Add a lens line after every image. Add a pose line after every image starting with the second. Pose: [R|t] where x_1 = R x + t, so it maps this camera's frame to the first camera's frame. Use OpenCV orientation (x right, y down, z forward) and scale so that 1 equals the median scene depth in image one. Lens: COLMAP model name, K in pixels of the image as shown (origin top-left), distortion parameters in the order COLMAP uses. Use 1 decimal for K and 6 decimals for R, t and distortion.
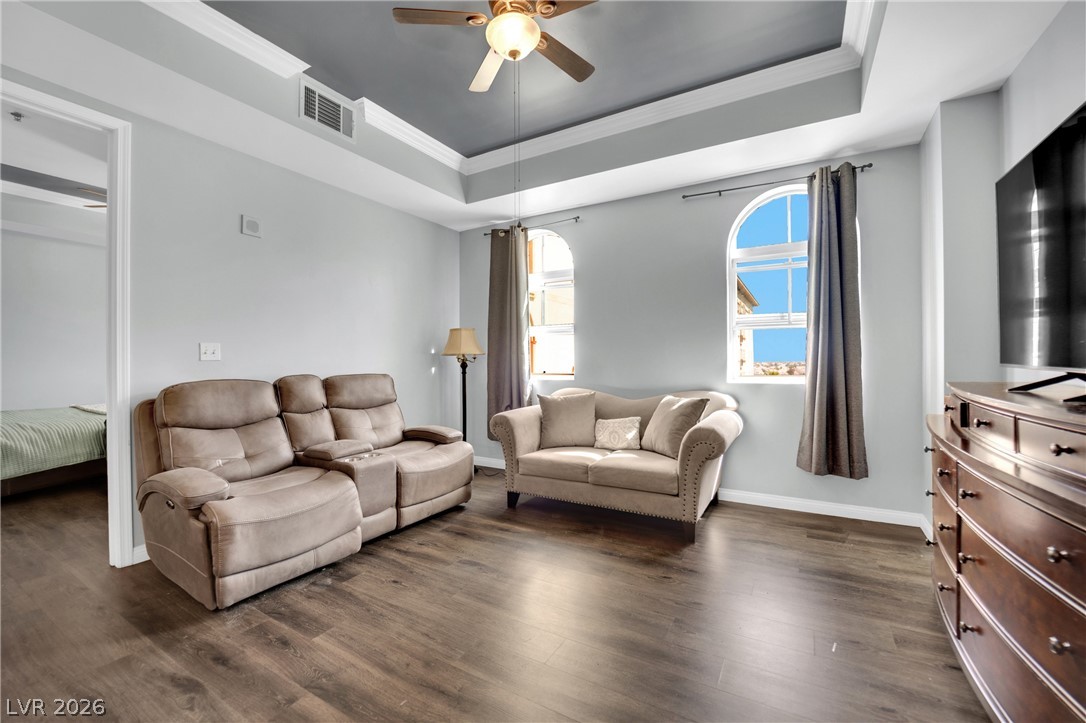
lens RADIAL K [[432.3, 0, 564.6], [0, 432.3, 363.7], [0, 0, 1]] dist [-0.013779, -0.000126]
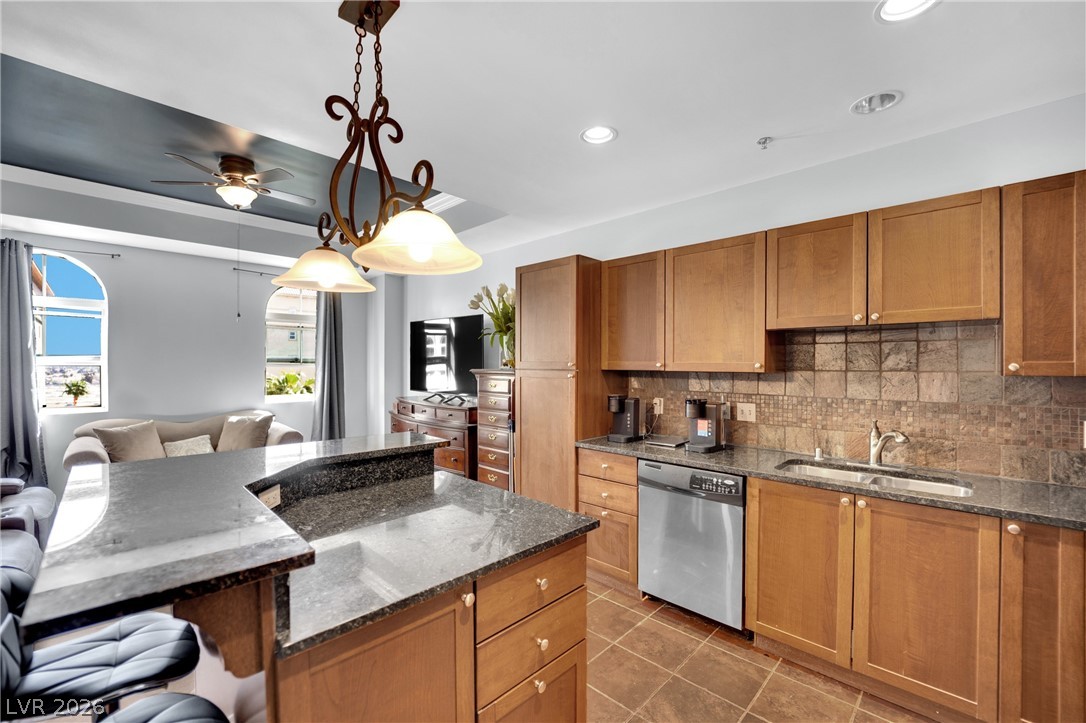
lens RADIAL K [[451.0, 0, 519.3], [0, 451.0, 366.6], [0, 0, 1]] dist [-0.019133, -0.000191]
pose [[0.291308, 0.000803, 0.956629, -0.949357], [0.002485, 0.999996, -0.001596, -0.087576], [-0.956626, 0.002842, 0.291305, -0.319033]]
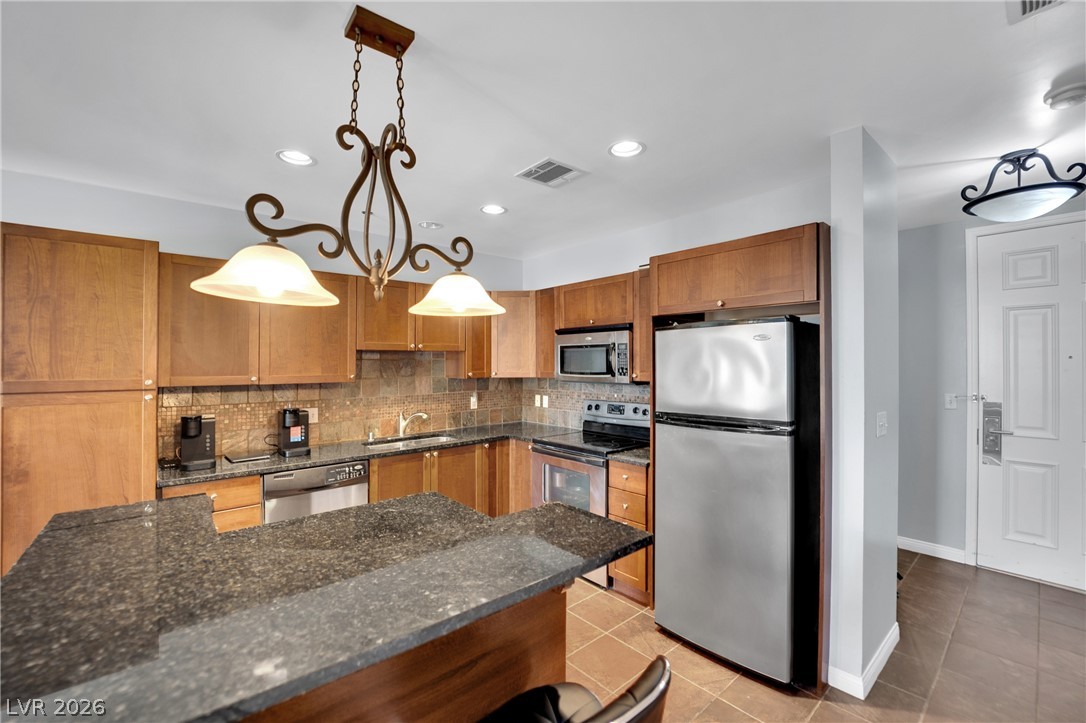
lens RADIAL K [[450.3, 0, 573.4], [0, 450.3, 361.5], [0, 0, 1]] dist [-0.017179, 0.000081]
pose [[-0.951788, 0.007880, 0.306656, -0.876913], [0.009623, 0.999945, 0.004170, -0.126154], [-0.306606, 0.006920, -0.951811, 0.368338]]
